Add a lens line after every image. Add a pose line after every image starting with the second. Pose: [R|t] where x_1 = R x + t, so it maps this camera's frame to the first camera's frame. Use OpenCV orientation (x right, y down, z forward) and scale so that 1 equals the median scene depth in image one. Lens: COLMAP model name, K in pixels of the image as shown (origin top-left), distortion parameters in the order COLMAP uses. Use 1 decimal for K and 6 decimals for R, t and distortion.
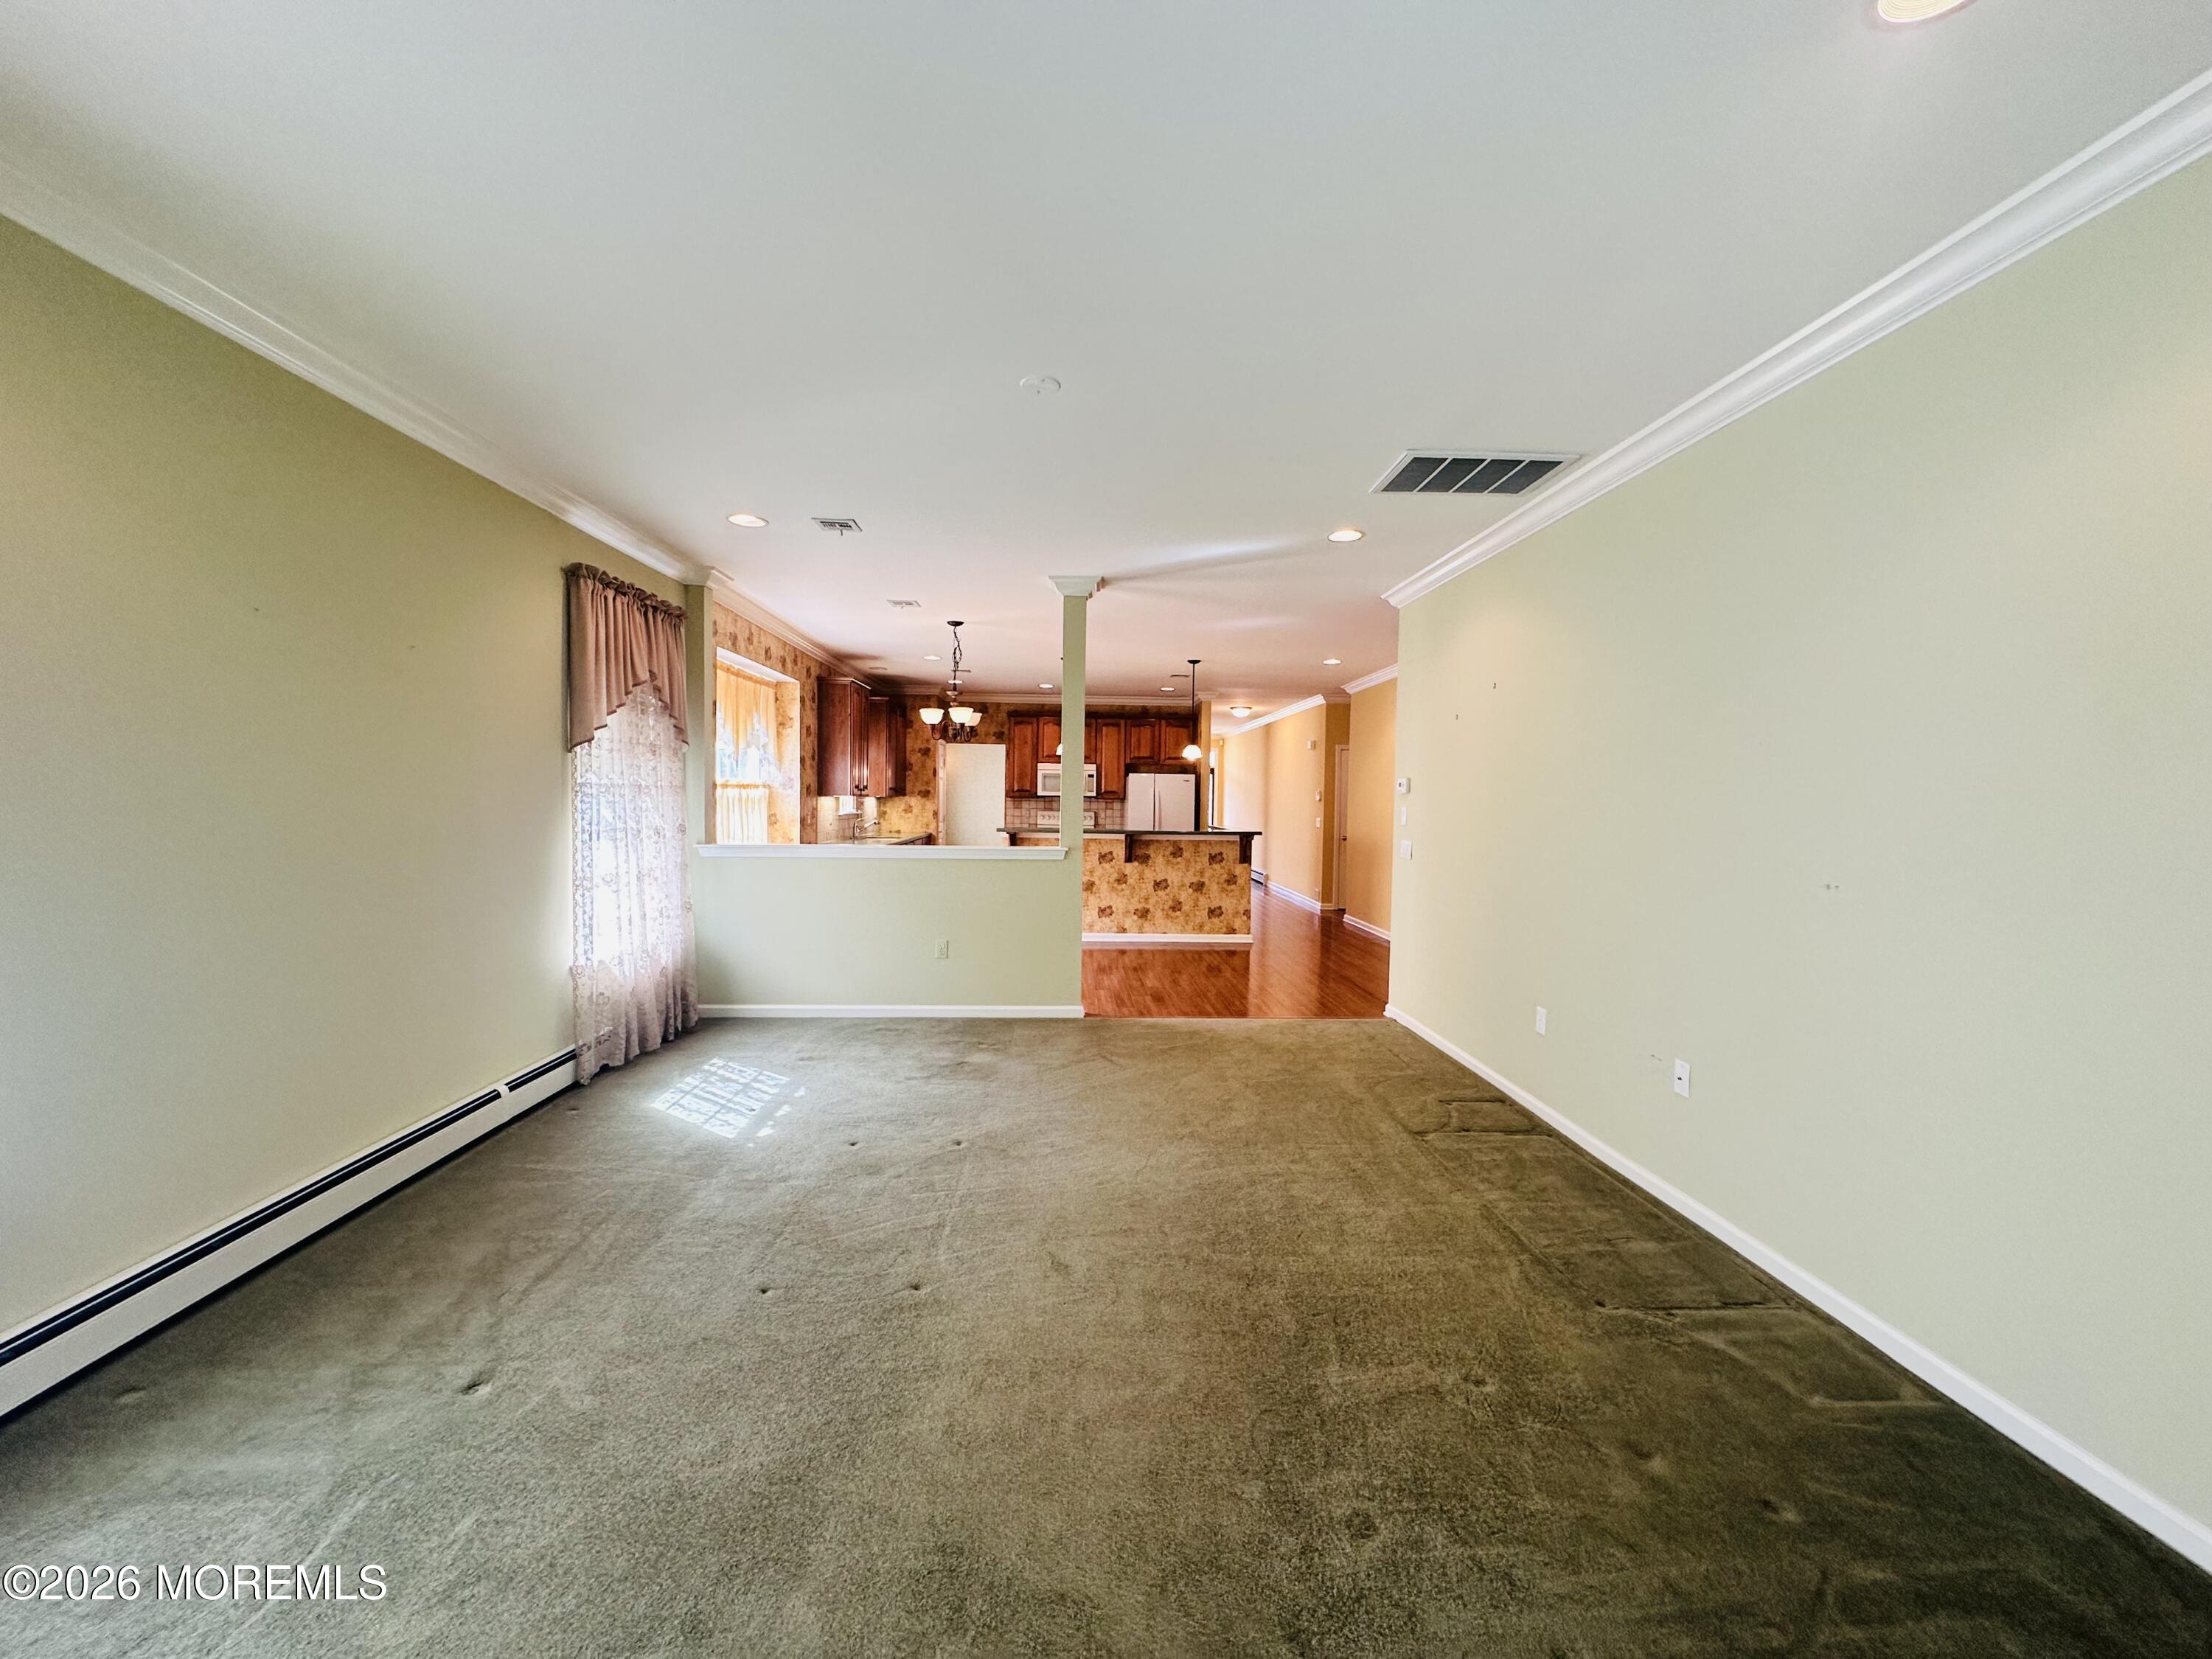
lens RADIAL K [[878.5, 0, 1107.0], [0, 878.5, 831.7], [0, 0, 1]] dist [-0.002768, 0.000750]
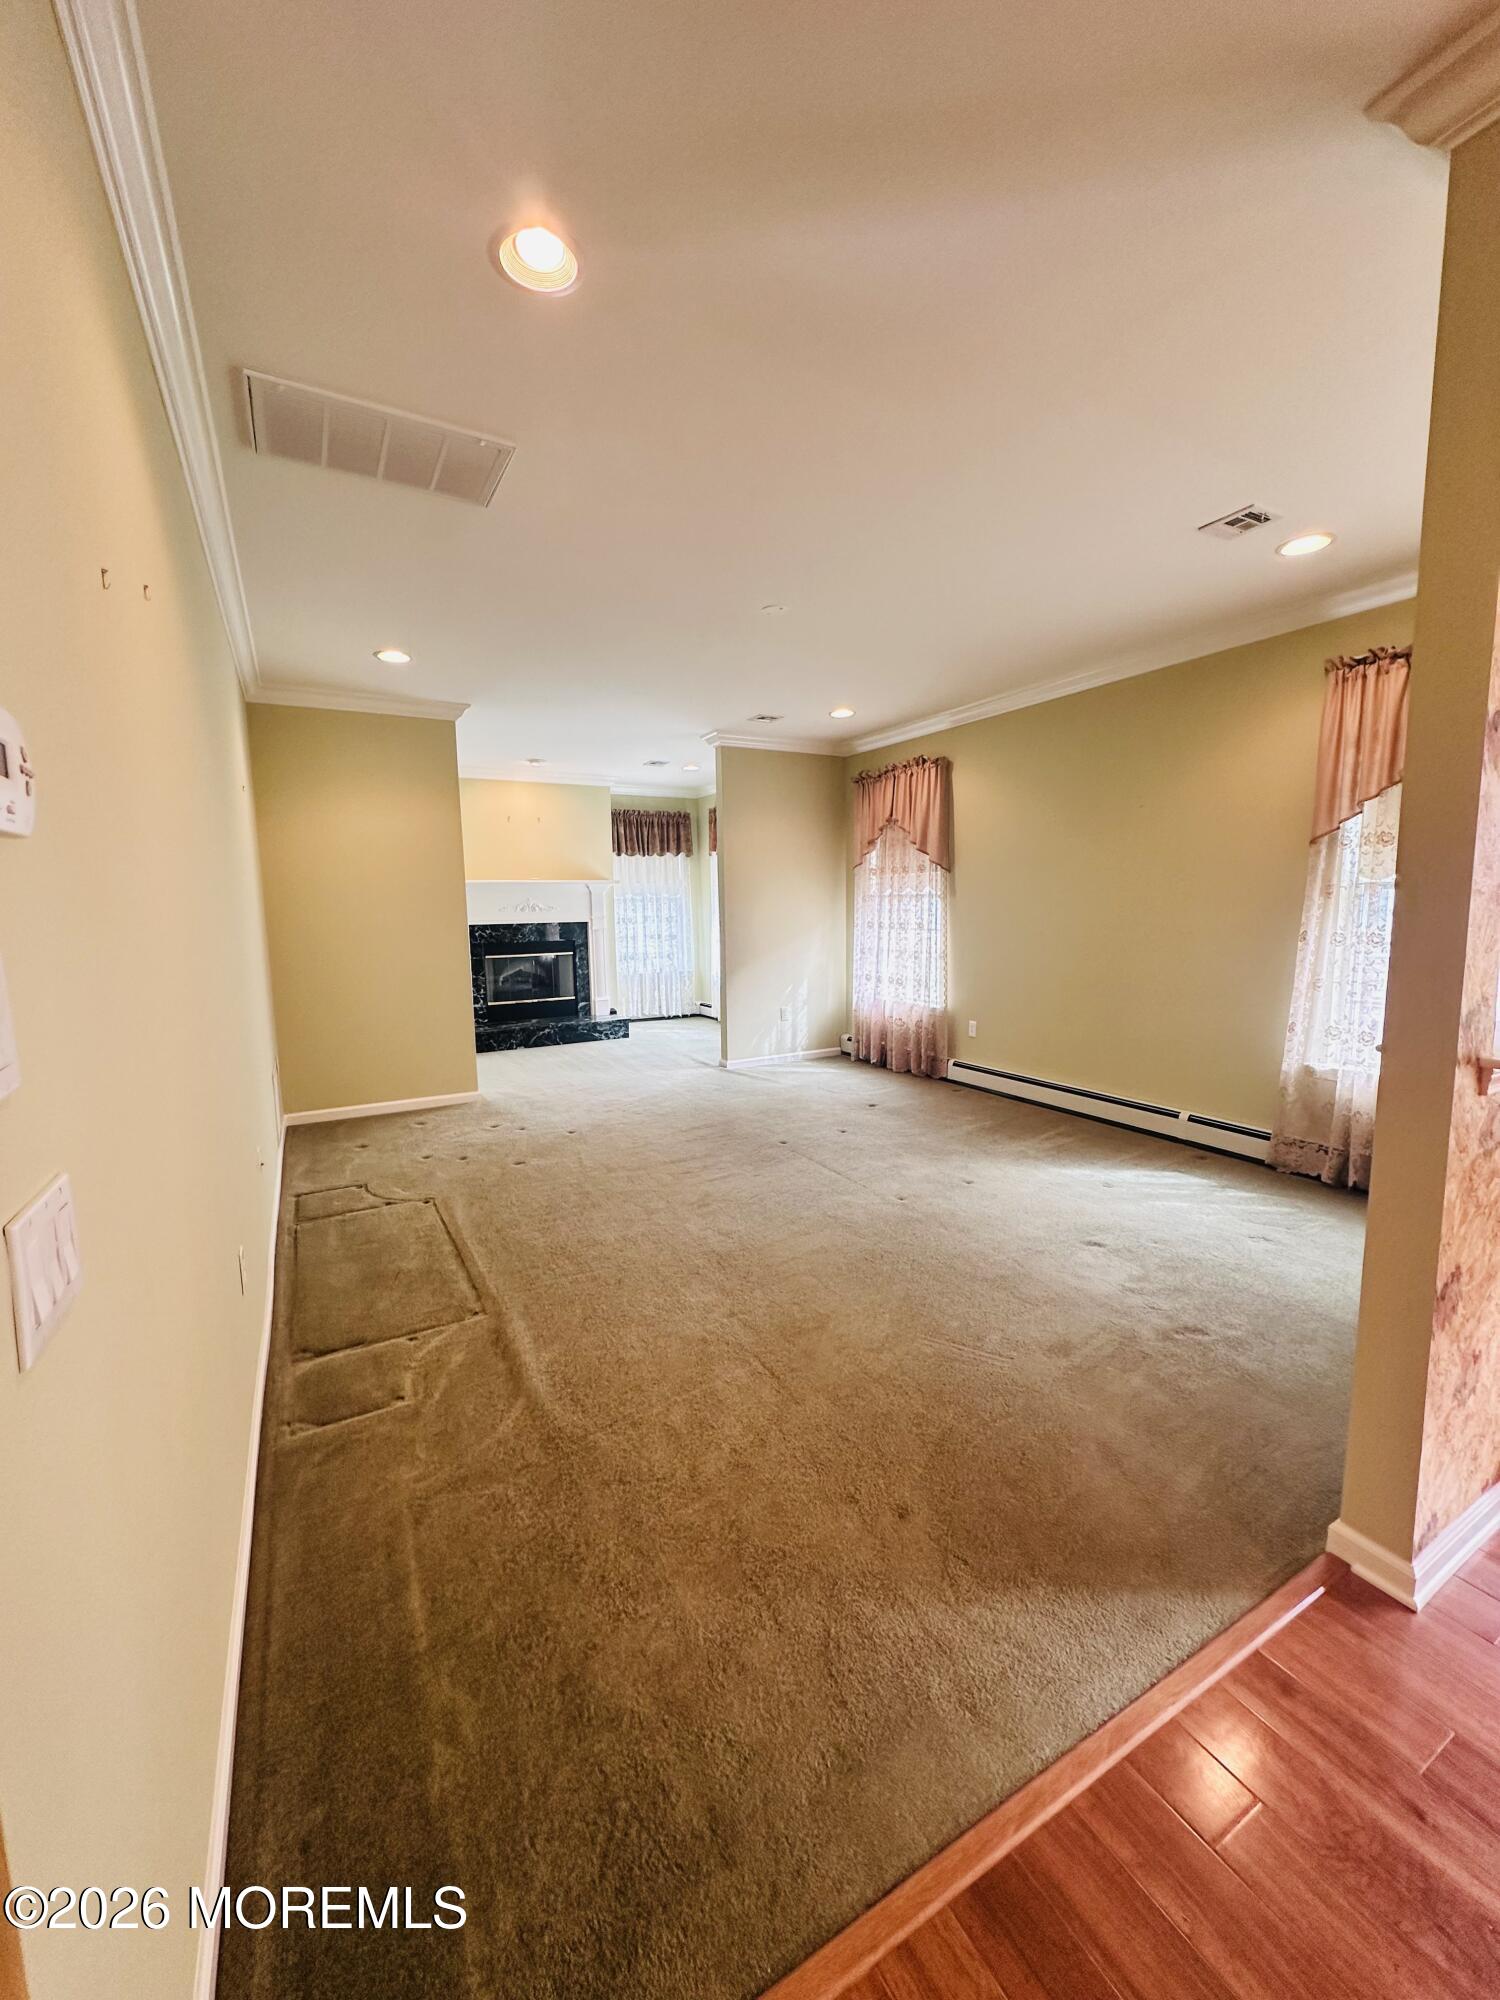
lens RADIAL K [[797.1, 0, 747.9], [0, 797.1, 999.9], [0, 0, 1]] dist [-0.000918, 0.000143]
pose [[-0.895353, 0.052579, -0.442243, 0.237265], [-0.015745, 0.988648, 0.149420, -0.030533], [0.445080, 0.140747, -0.884361, 0.918853]]
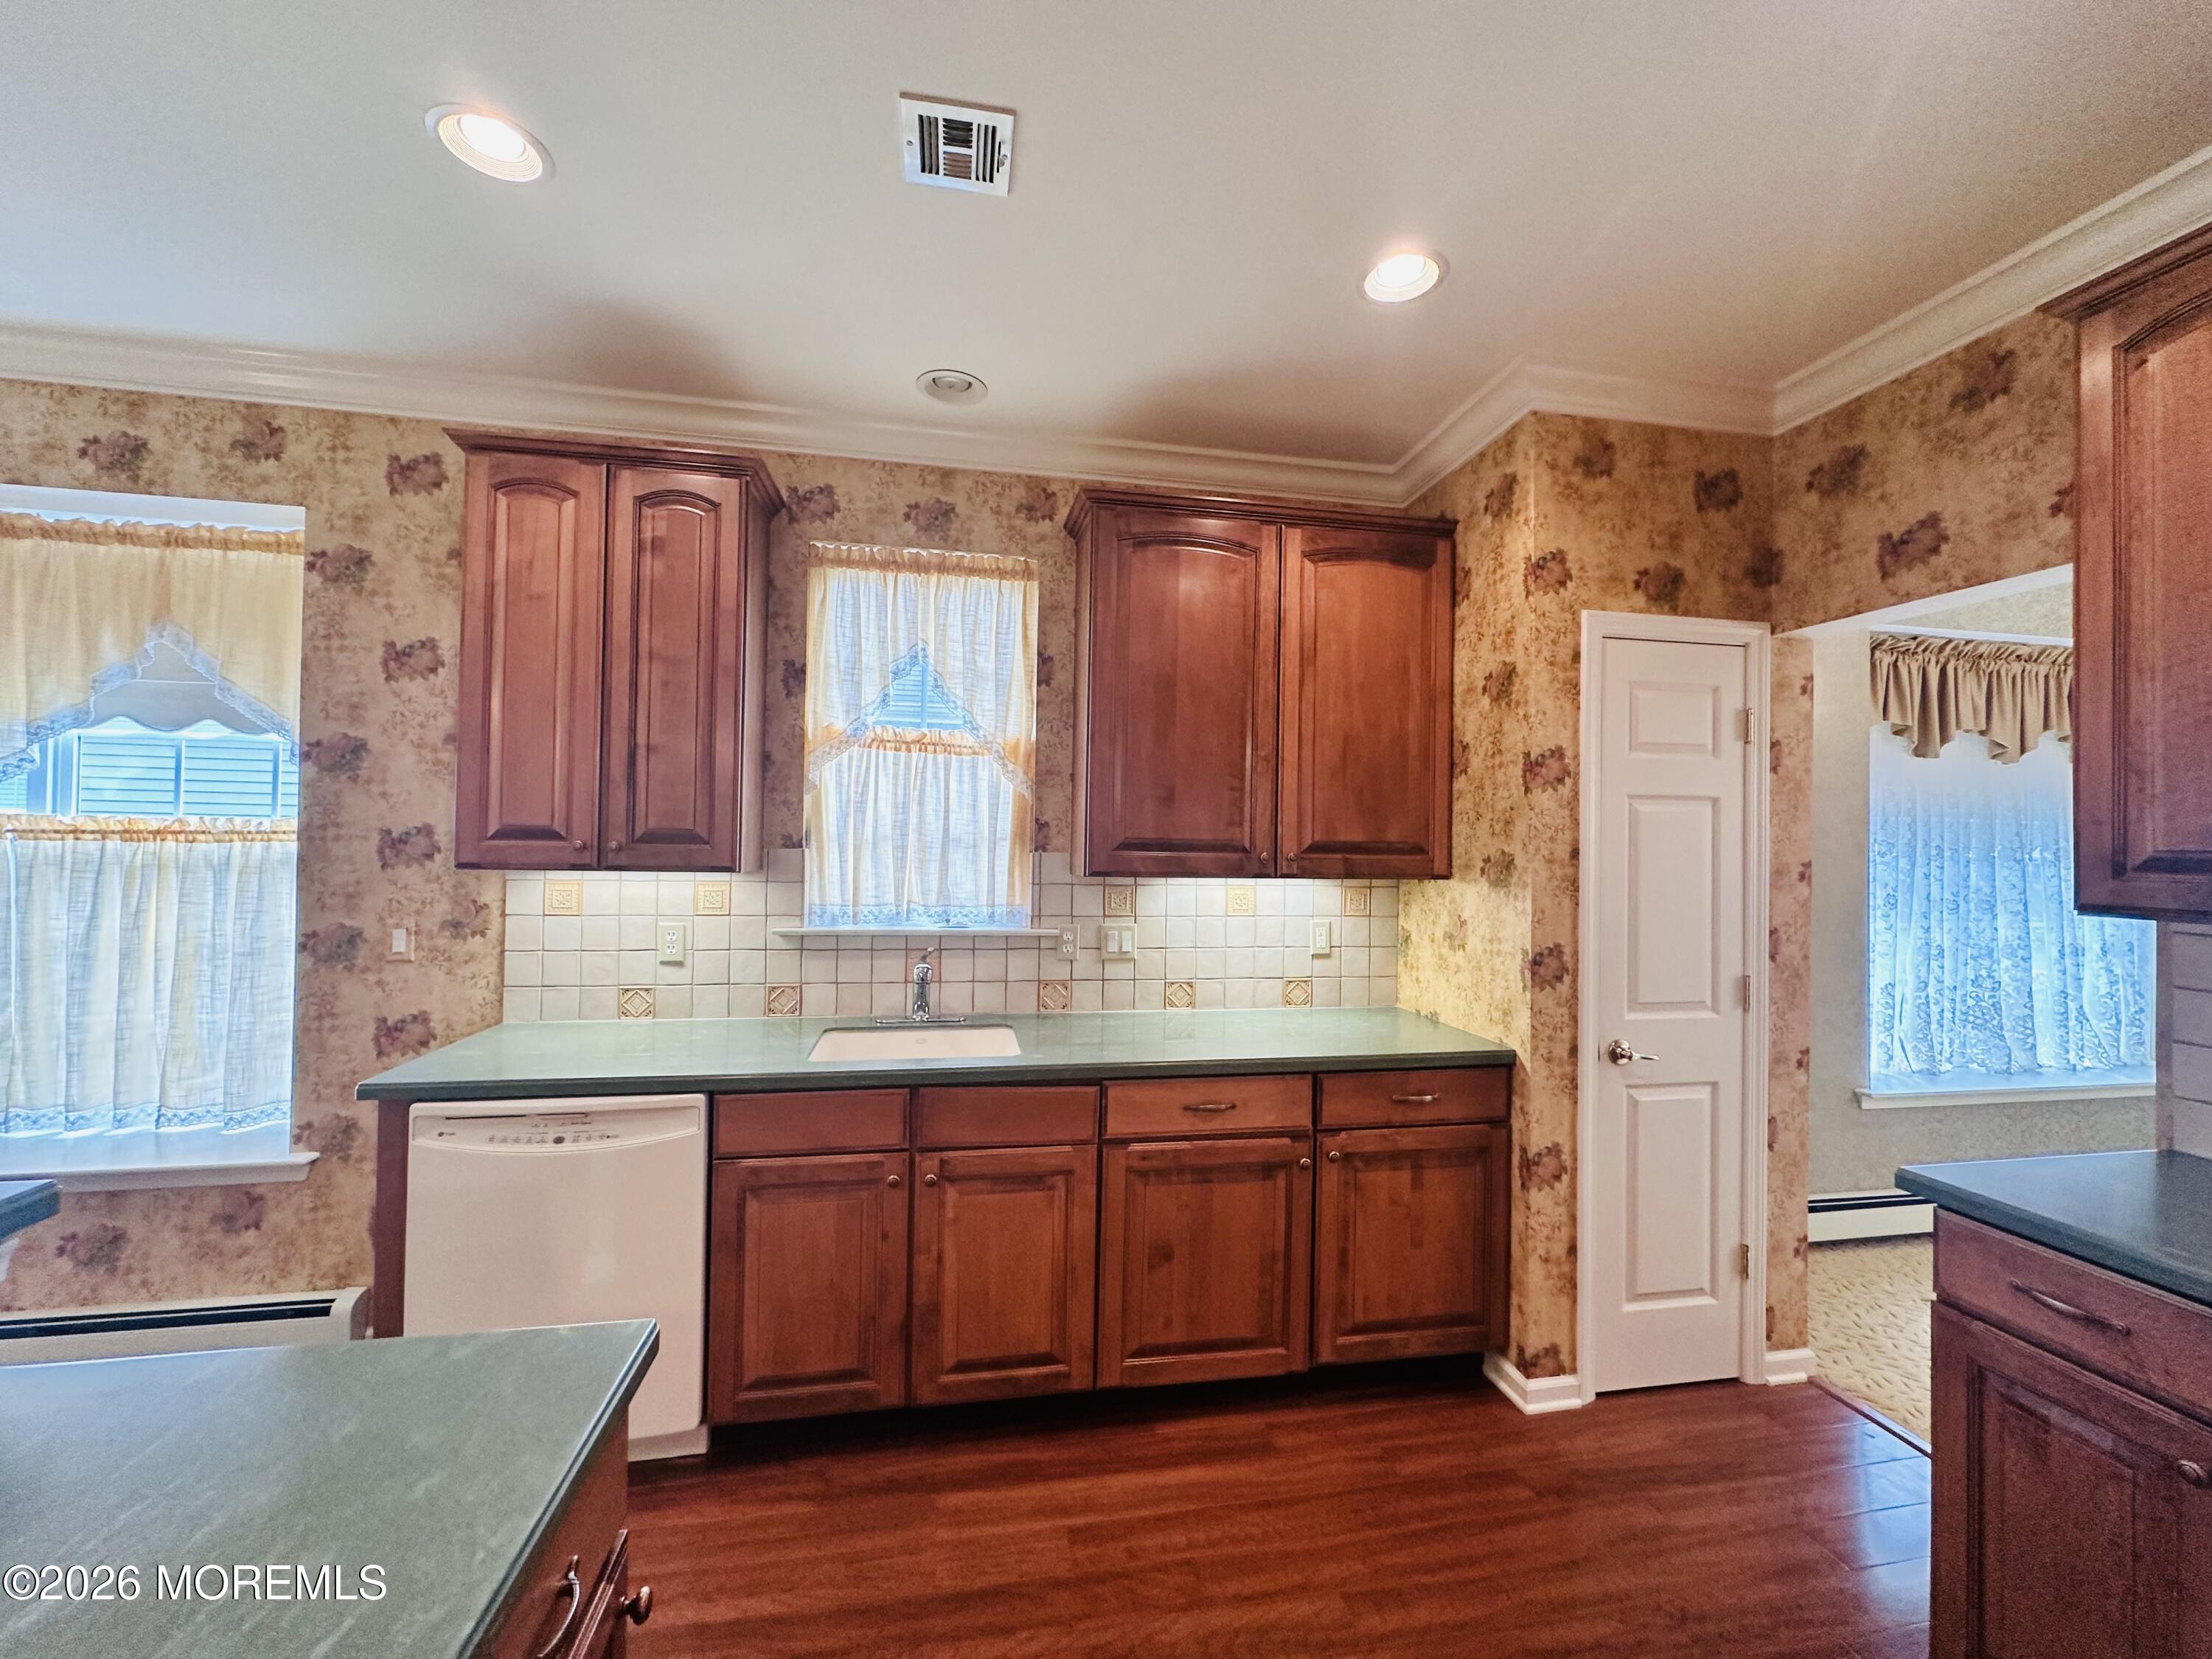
lens RADIAL K [[878.5, 0, 1107.0], [0, 878.5, 831.7], [0, 0, 1]] dist [-0.002768, 0.000750]
pose [[0.135305, -0.024738, -0.990495, 0.002923], [-0.054466, 0.997991, -0.032366, -0.065071], [0.989306, 0.058328, 0.133686, 1.390337]]
